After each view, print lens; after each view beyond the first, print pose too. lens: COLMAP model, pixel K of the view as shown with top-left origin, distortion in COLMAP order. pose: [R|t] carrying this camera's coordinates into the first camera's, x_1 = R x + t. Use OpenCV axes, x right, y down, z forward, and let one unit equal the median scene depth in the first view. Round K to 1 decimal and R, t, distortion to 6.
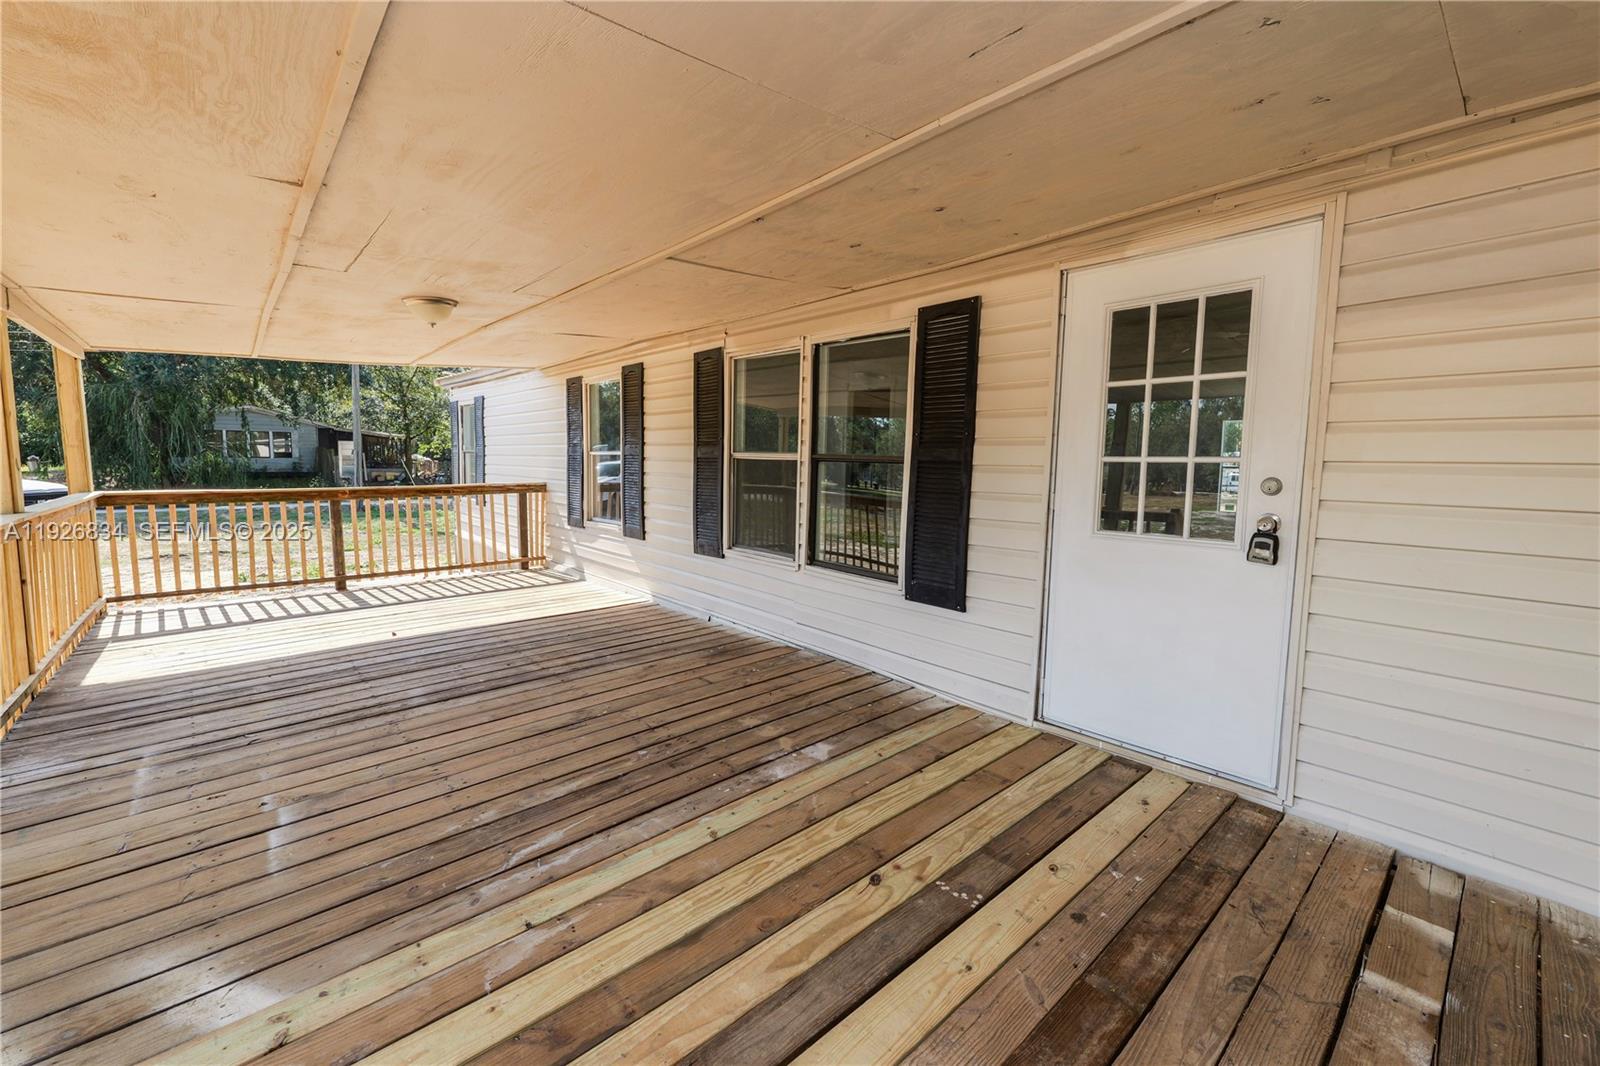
lens RADIAL K [[651.9, 0, 799.5], [0, 651.9, 524.8], [0, 0, 1]] dist [-0.013282, 0.001081]
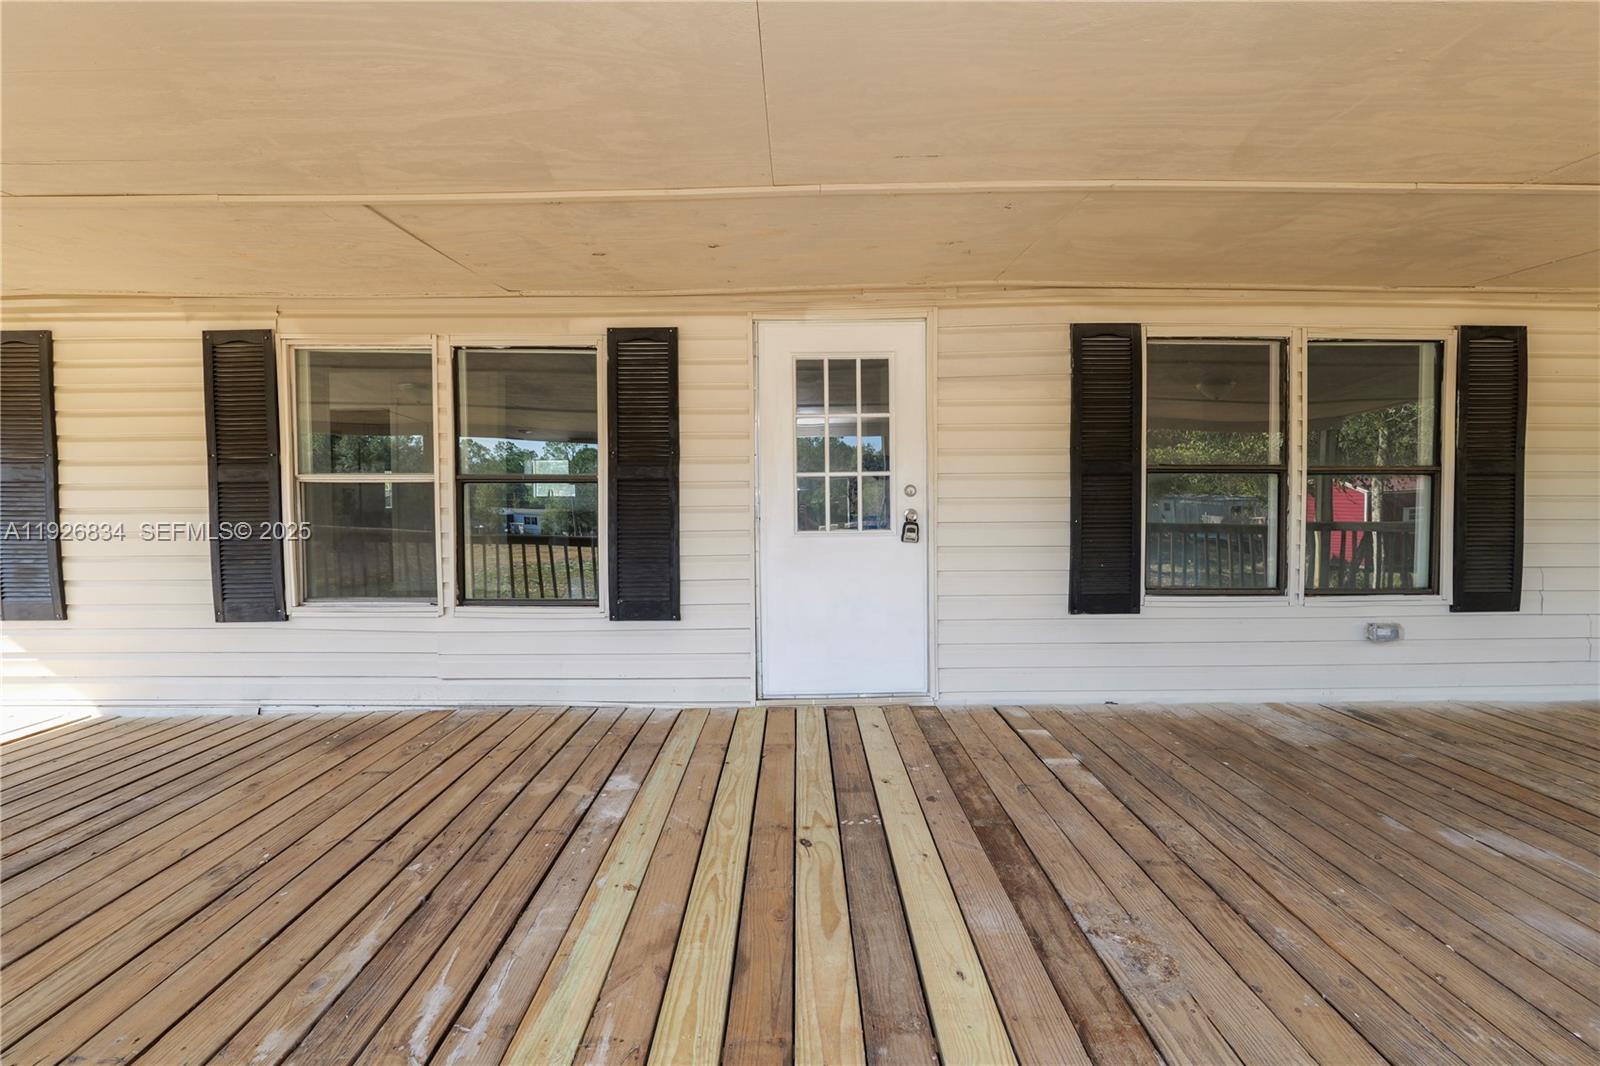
lens RADIAL K [[651.4, 0, 802.3], [0, 651.4, 530.0], [0, 0, 1]] dist [-0.012228, 0.000344]
pose [[0.656394, -0.052088, 0.752618, -0.484283], [0.092082, 0.995686, -0.011399, 0.021692], [-0.748777, 0.076785, 0.658359, 0.168024]]
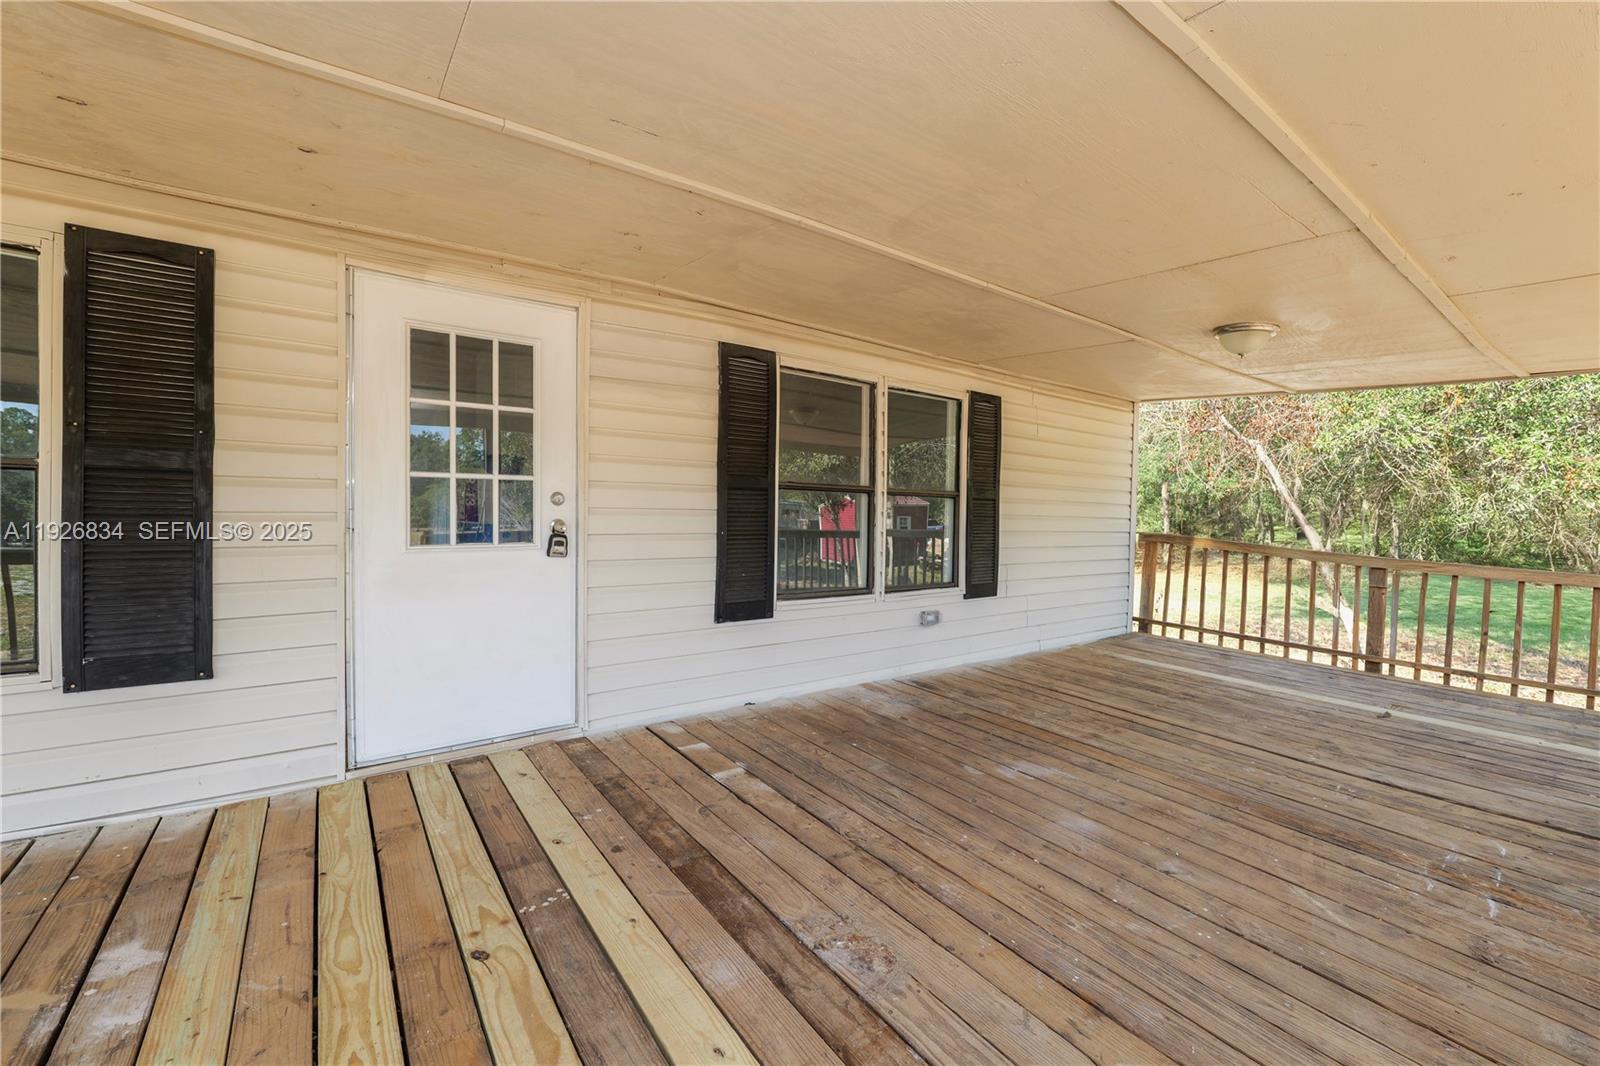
lens RADIAL K [[651.9, 0, 799.5], [0, 651.9, 524.8], [0, 0, 1]] dist [-0.013282, 0.001081]
pose [[0.089545, -0.041299, 0.995126, -0.470287], [0.080115, 0.996201, 0.034134, -0.009163], [-0.992755, 0.076668, 0.092513, 0.324243]]
